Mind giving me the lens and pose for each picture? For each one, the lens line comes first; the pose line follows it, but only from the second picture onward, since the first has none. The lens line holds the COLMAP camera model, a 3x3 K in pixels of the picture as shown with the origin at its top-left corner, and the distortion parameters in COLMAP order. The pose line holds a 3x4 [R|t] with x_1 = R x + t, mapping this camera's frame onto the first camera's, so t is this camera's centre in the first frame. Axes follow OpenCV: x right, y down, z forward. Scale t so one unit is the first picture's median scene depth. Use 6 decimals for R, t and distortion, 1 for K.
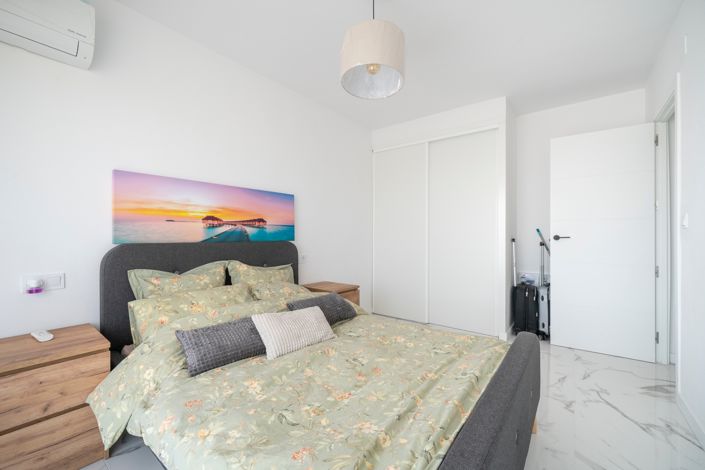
lens RADIAL K [[280.6, 0, 352.2], [0, 280.6, 234.1], [0, 0, 1]] dist [-0.000216, -0.000005]
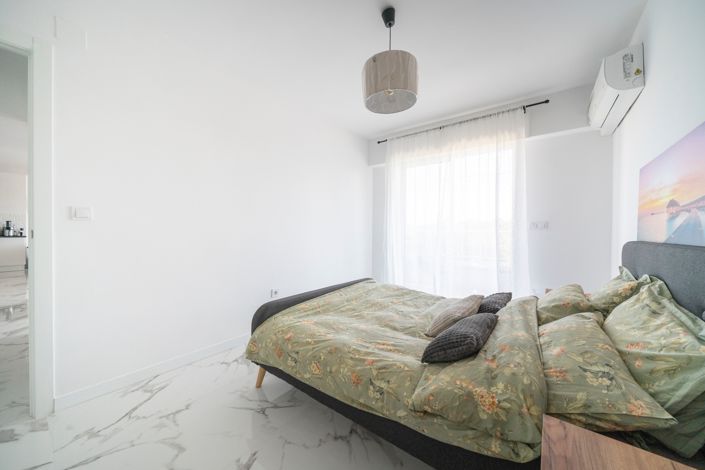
lens RADIAL K [[263.6, 0, 352.2], [0, 263.6, 234.1], [0, 0, 1]] dist [0.000427, 0.000006]
pose [[-0.999683, -0.008684, -0.023626, 0.225739], [-0.008751, 0.999958, 0.002735, 0.015992], [0.023602, 0.002941, -0.999717, 1.926979]]
